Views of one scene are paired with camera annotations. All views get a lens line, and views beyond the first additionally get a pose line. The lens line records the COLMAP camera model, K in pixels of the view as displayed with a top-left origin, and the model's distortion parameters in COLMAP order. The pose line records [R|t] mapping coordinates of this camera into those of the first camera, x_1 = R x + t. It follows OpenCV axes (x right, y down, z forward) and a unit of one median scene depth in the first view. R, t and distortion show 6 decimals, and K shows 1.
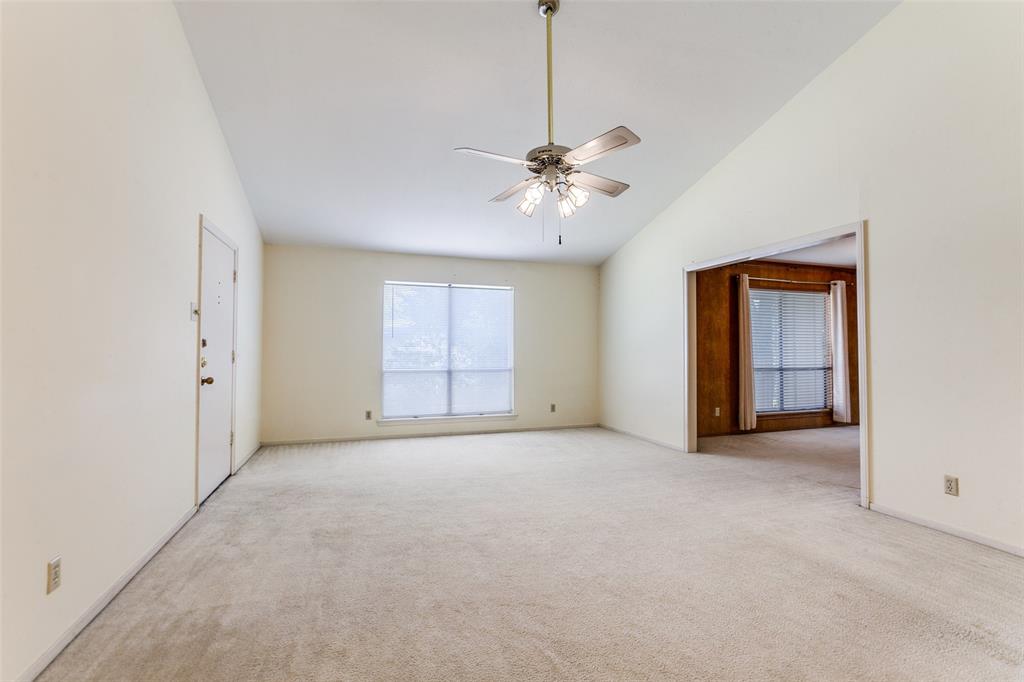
lens RADIAL K [[468.5, 0, 504.9], [0, 468.5, 336.7], [0, 0, 1]] dist [0.000546, 0.005337]
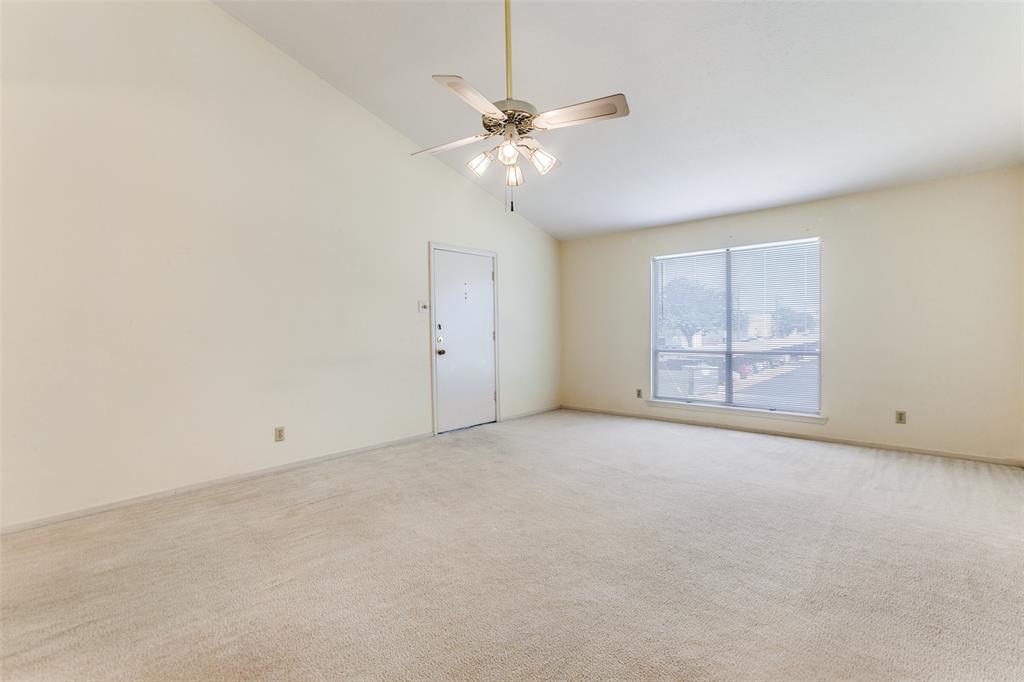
lens RADIAL K [[468.5, 0, 510.3], [0, 468.5, 336.6], [0, 0, 1]] dist [0.000546, 0.005337]
pose [[0.494679, 0.002675, -0.869072, 0.416743], [0.037650, 0.998990, 0.024505, 0.009089], [0.868260, -0.044843, 0.494079, 0.247169]]
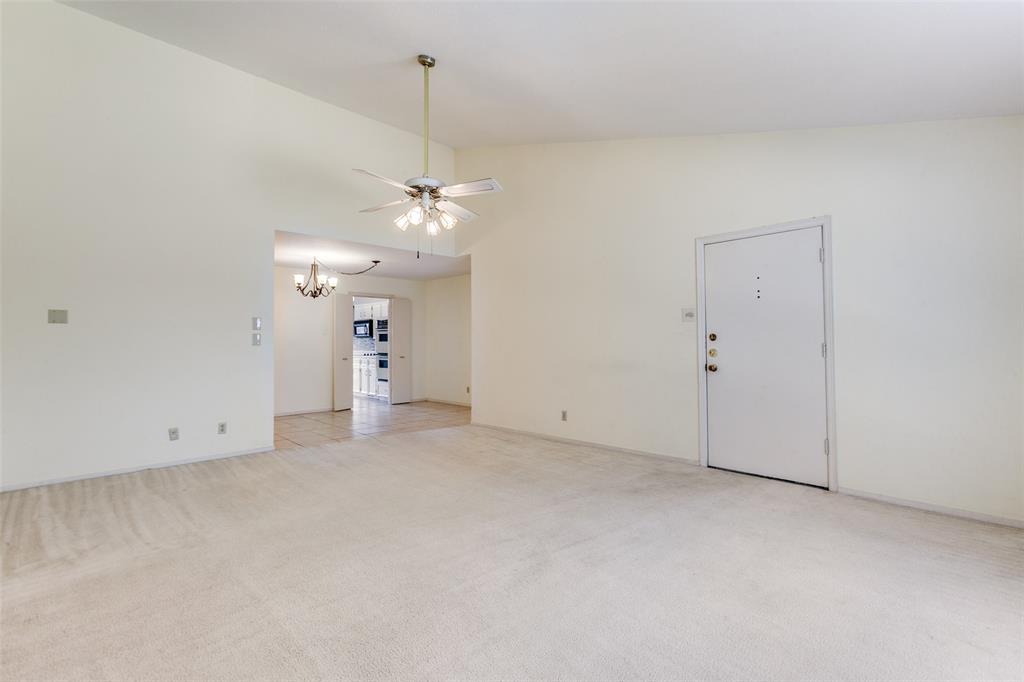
lens RADIAL K [[468.5, 0, 510.5], [0, 468.5, 339.9], [0, 0, 1]] dist [0.000546, 0.005337]
pose [[-0.907897, 0.002949, -0.419183, 0.193018], [0.021215, 0.999017, -0.038921, 0.030890], [0.418656, -0.044229, -0.907067, 1.025454]]
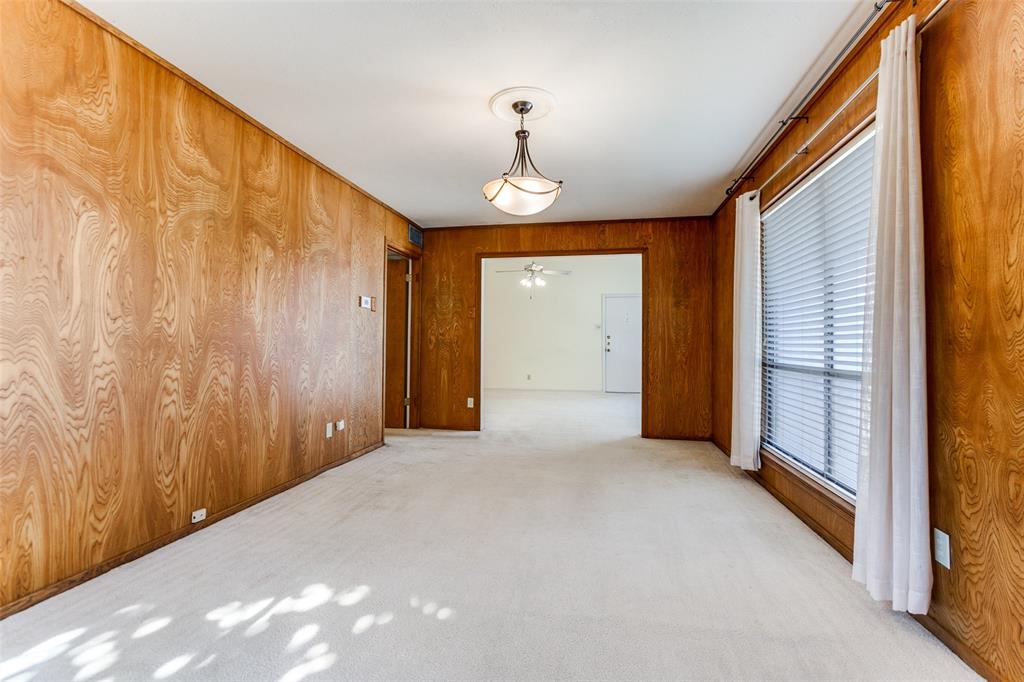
lens RADIAL K [[468.5, 0, 513.1], [0, 468.5, 340.5], [0, 0, 1]] dist [0.000546, 0.005337]
pose [[-0.505797, -0.010555, -0.862588, 1.171909], [0.022214, 0.999434, -0.025255, 0.051375], [0.862366, -0.031936, -0.505276, 1.060103]]
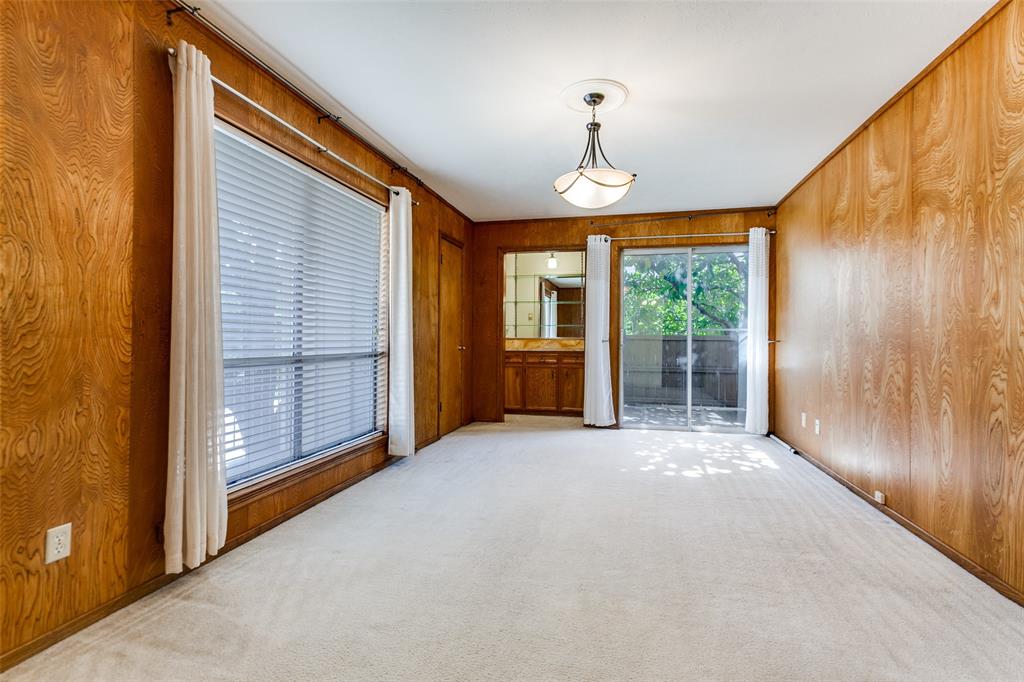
lens RADIAL K [[468.5, 0, 511.3], [0, 468.5, 339.4], [0, 0, 1]] dist [0.000546, 0.005337]
pose [[0.552560, 0.002022, 0.833471, 0.373581], [-0.035835, 0.999130, 0.021333, 0.038480], [-0.832702, -0.041655, 0.552152, 0.659540]]
